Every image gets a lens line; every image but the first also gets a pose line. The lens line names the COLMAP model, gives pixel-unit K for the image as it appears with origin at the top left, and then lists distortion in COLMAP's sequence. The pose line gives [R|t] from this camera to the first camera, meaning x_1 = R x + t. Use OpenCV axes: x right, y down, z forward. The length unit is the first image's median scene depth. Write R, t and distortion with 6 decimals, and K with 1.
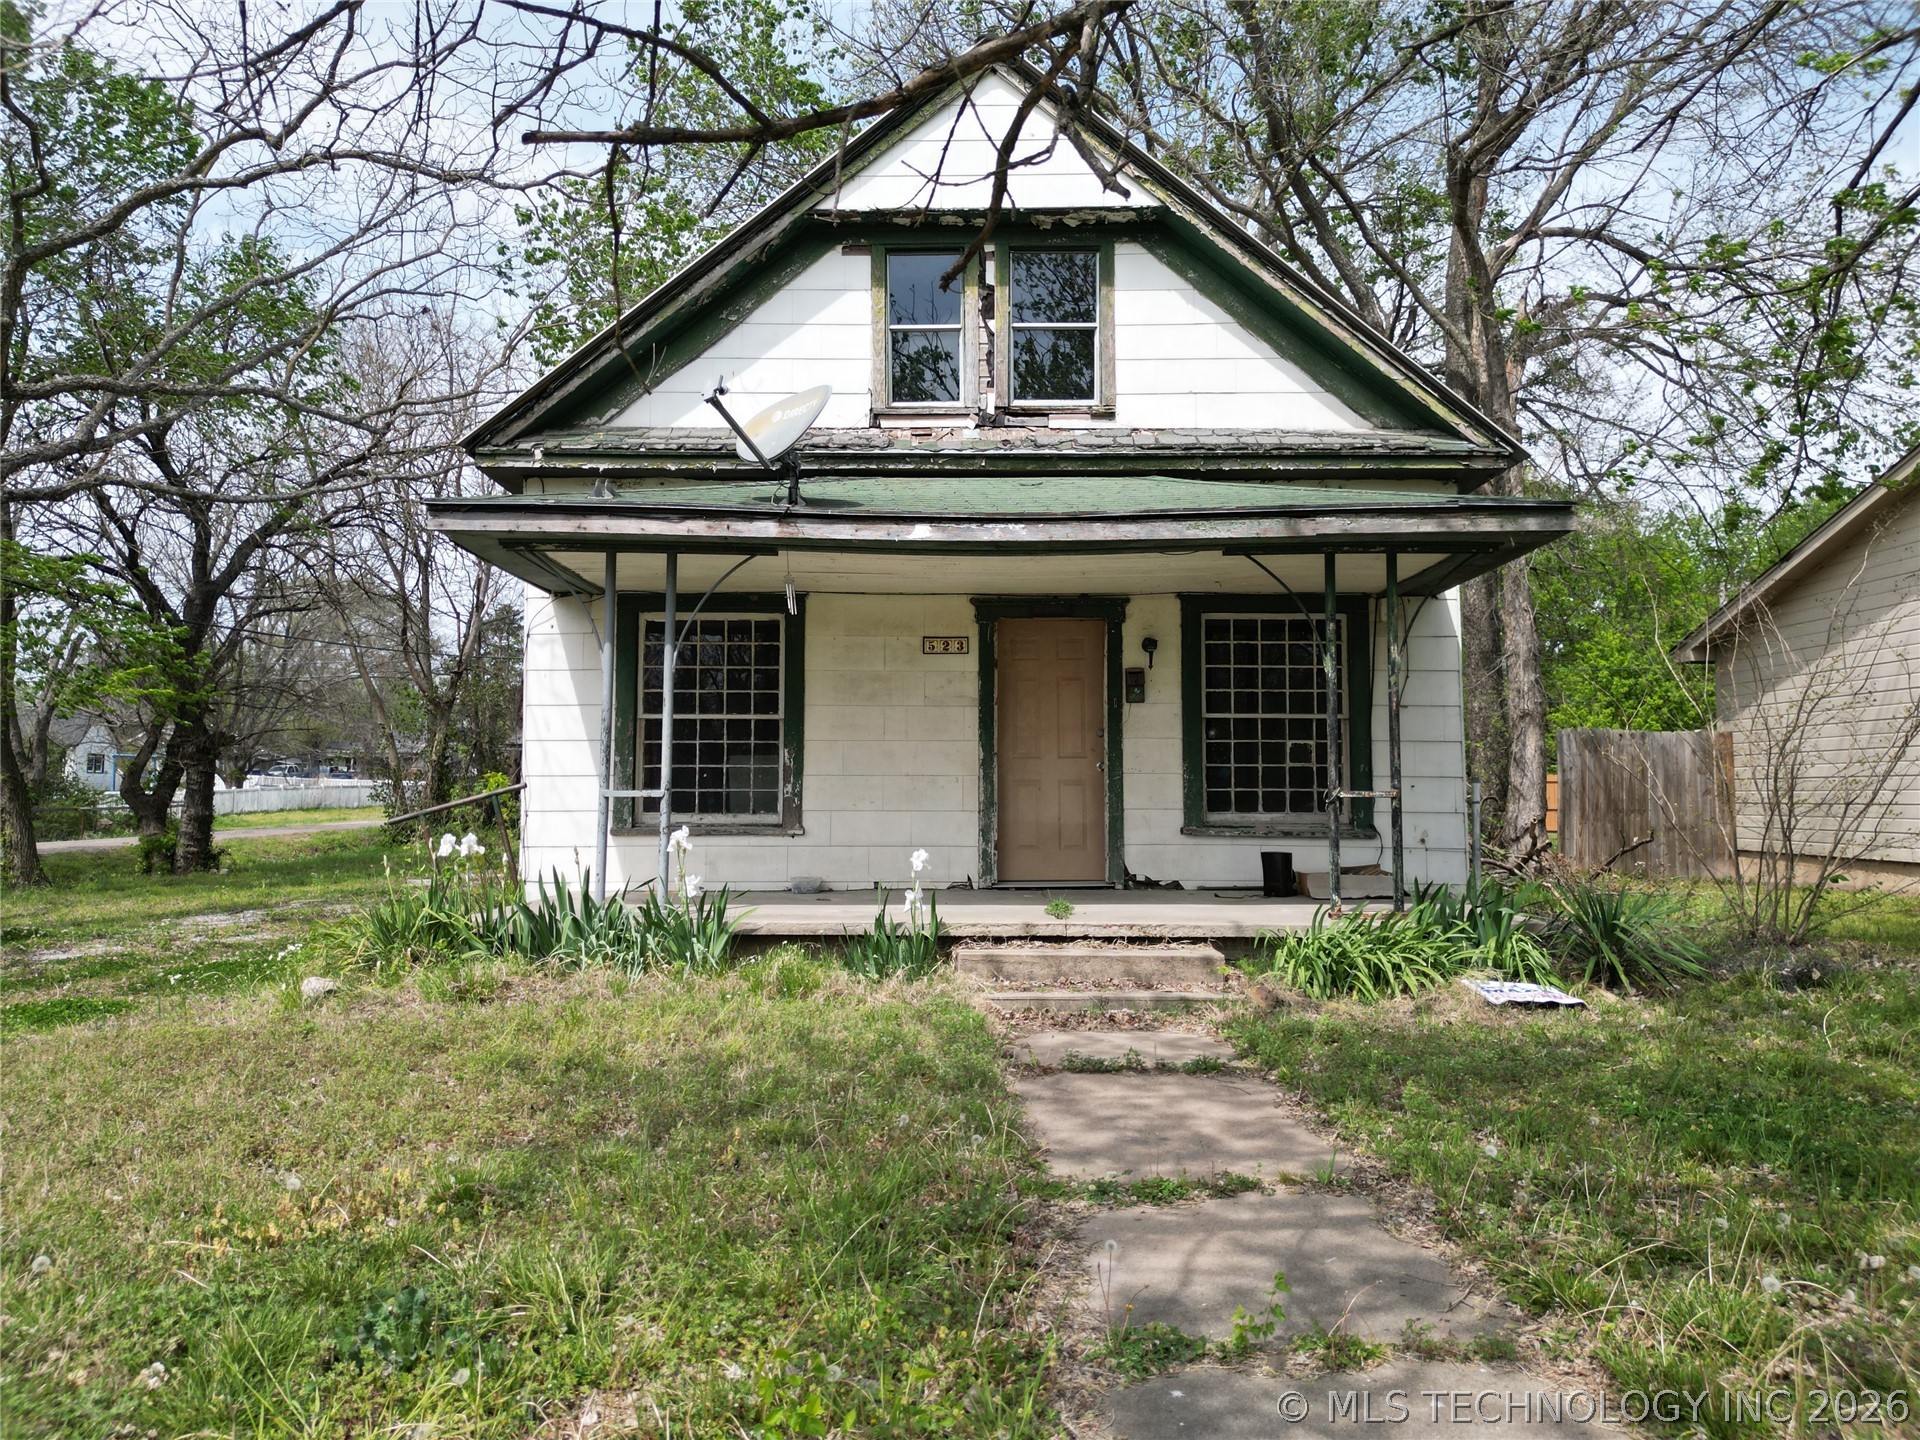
lens RADIAL K [[1329.3, 0, 969.2], [0, 1329.3, 736.8], [0, 0, 1]] dist [0.051866, -0.024906]
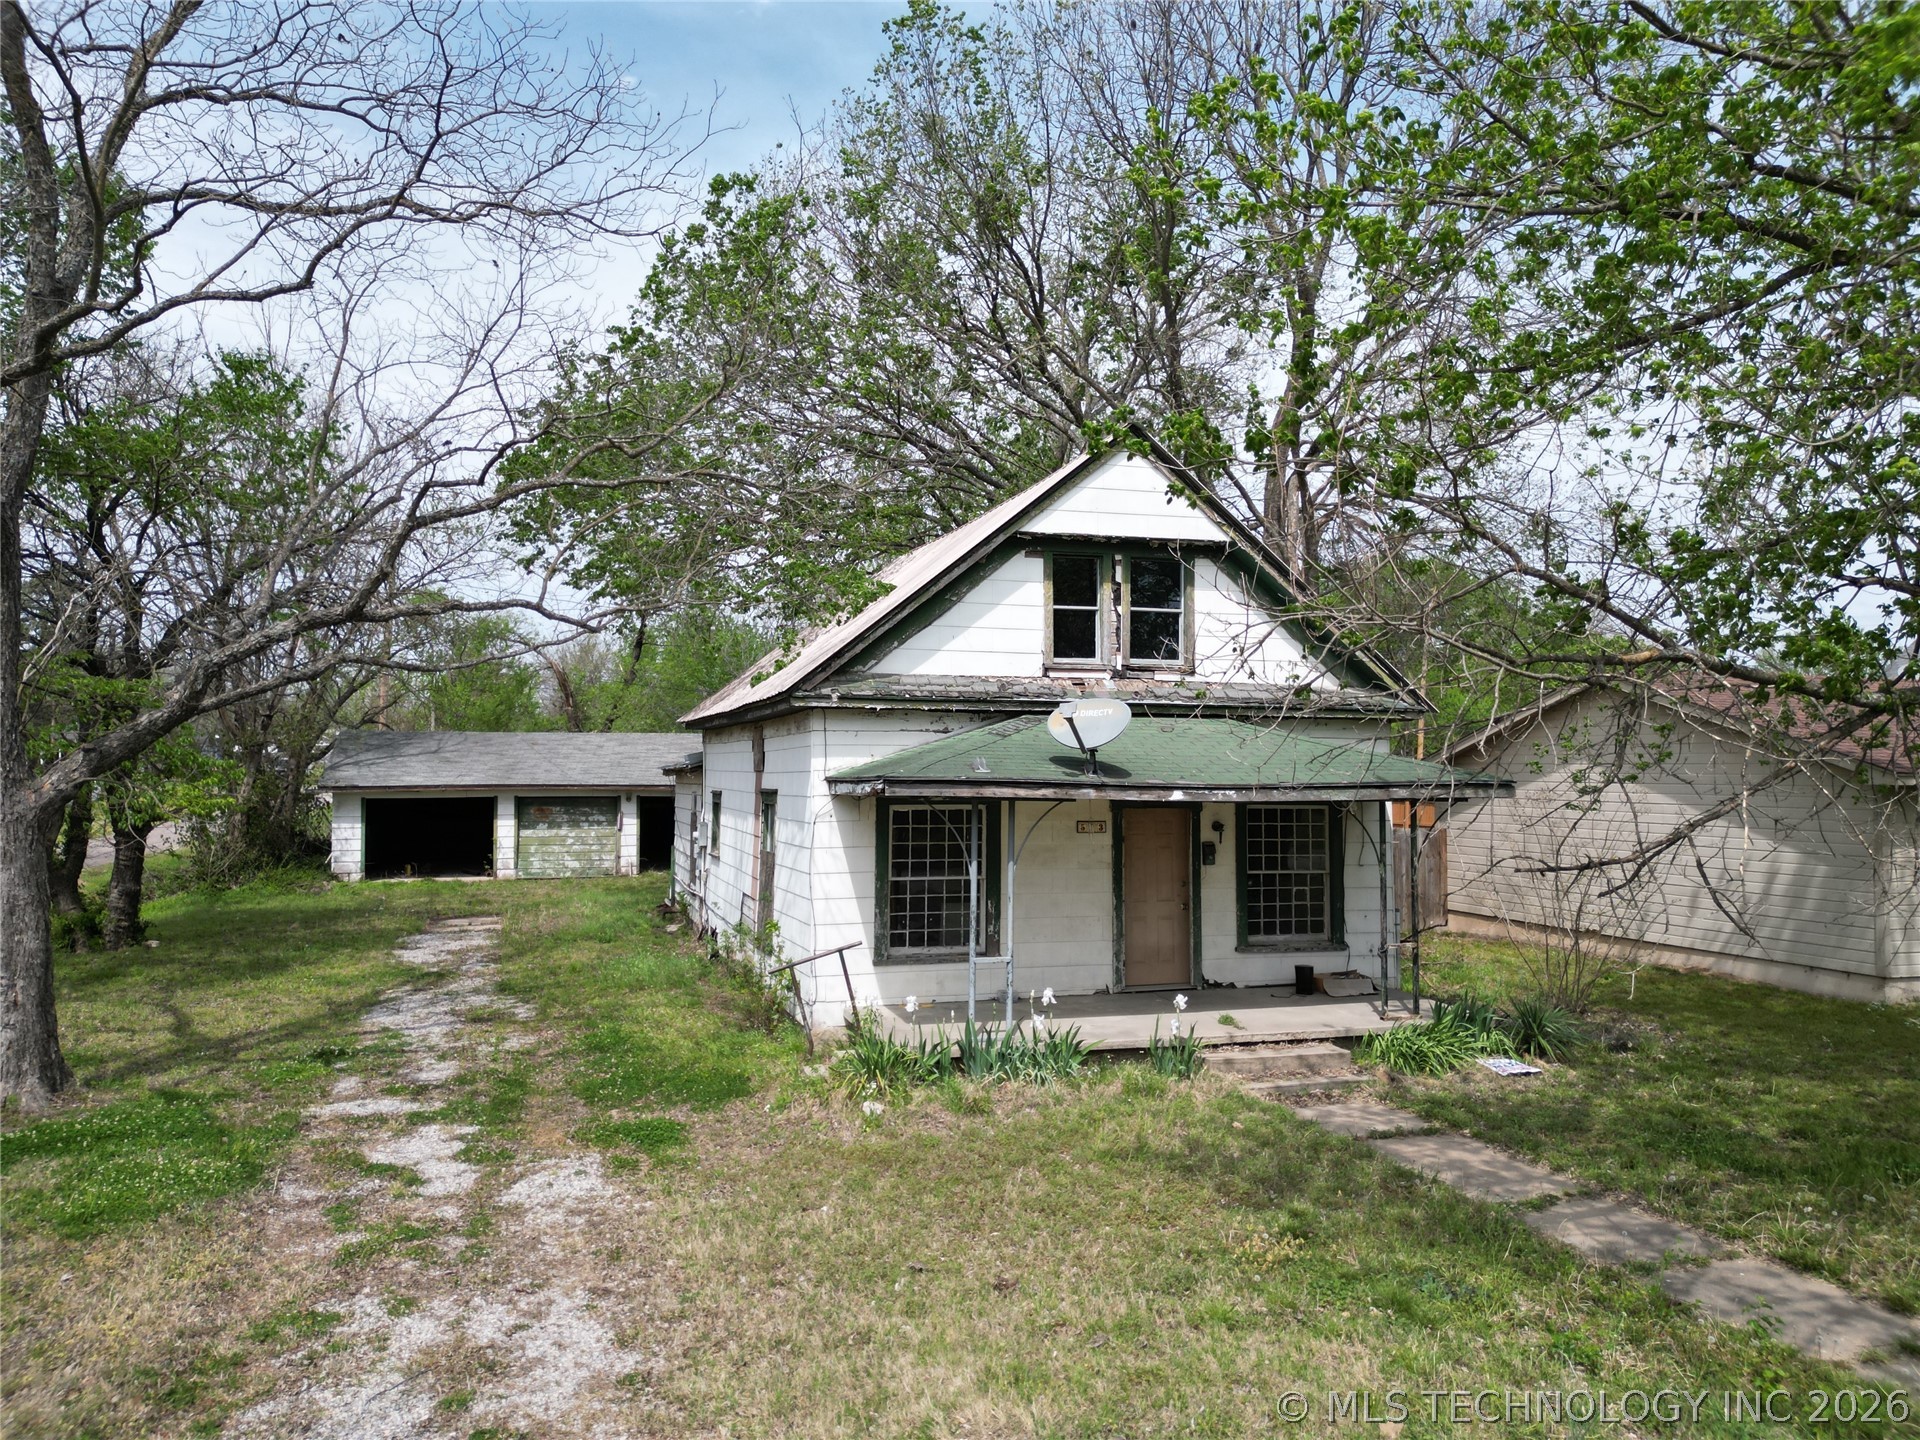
lens RADIAL K [[1329.3, 0, 965.4], [0, 1329.3, 714.1], [0, 0, 1]] dist [0.051866, -0.024906]
pose [[0.956721, 0.017978, 0.290450, -0.584654], [-0.018362, 0.999830, -0.001403, -0.190616], [-0.290426, -0.003991, 0.956889, -0.370939]]
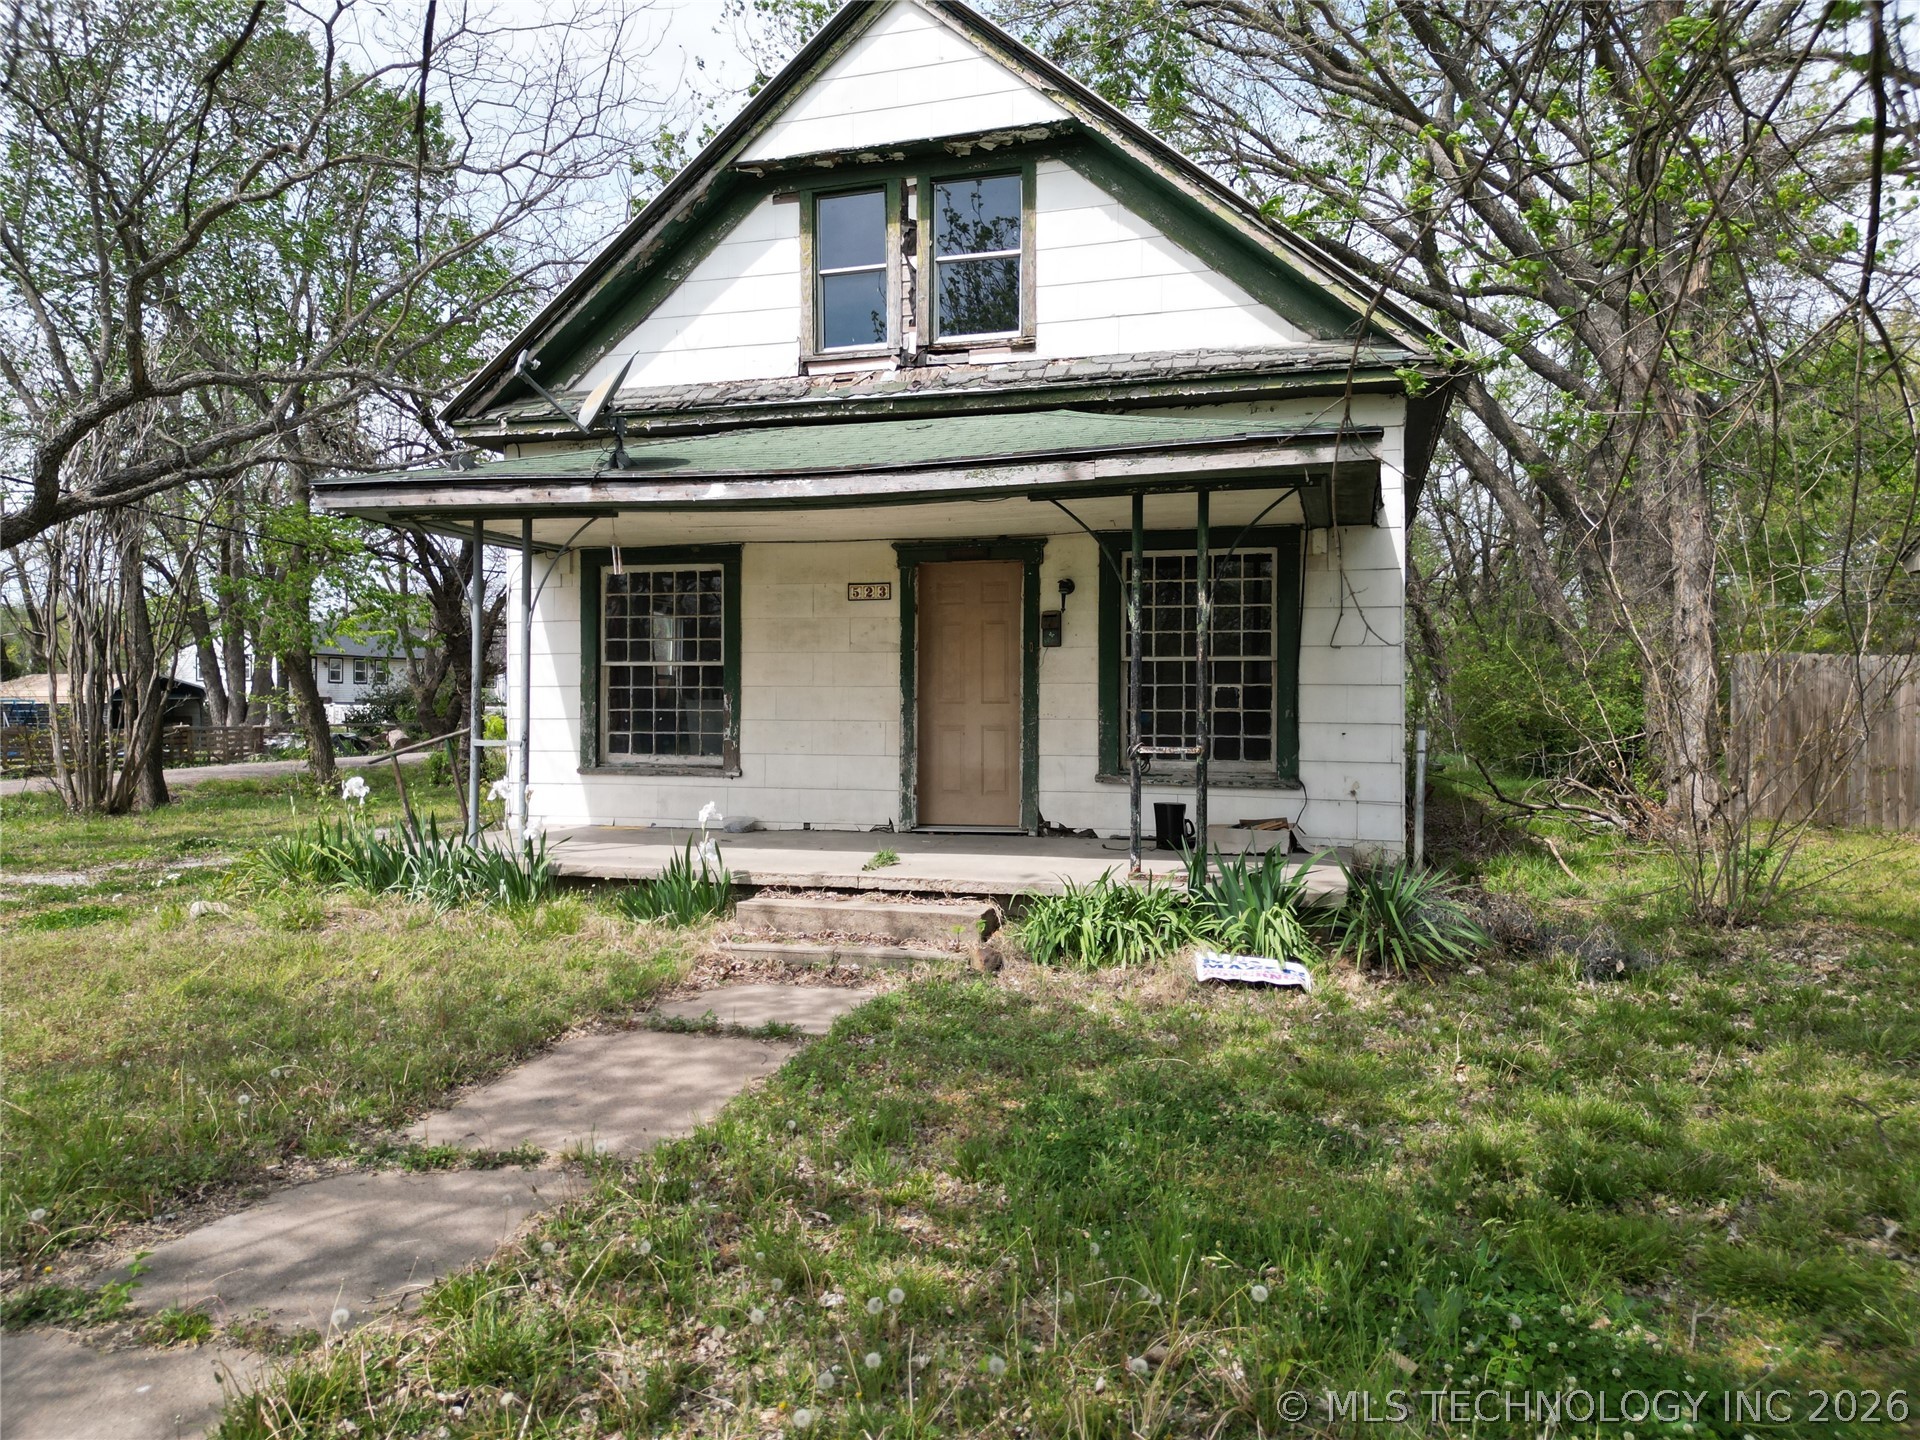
lens RADIAL K [[1329.3, 0, 962.8], [0, 1329.3, 735.4], [0, 0, 1]] dist [0.051866, -0.024906]
pose [[0.961125, 0.007234, -0.276018, 0.332074], [0.010497, 0.997977, 0.062707, -0.022361], [0.275913, -0.063166, 0.959105, 0.044906]]
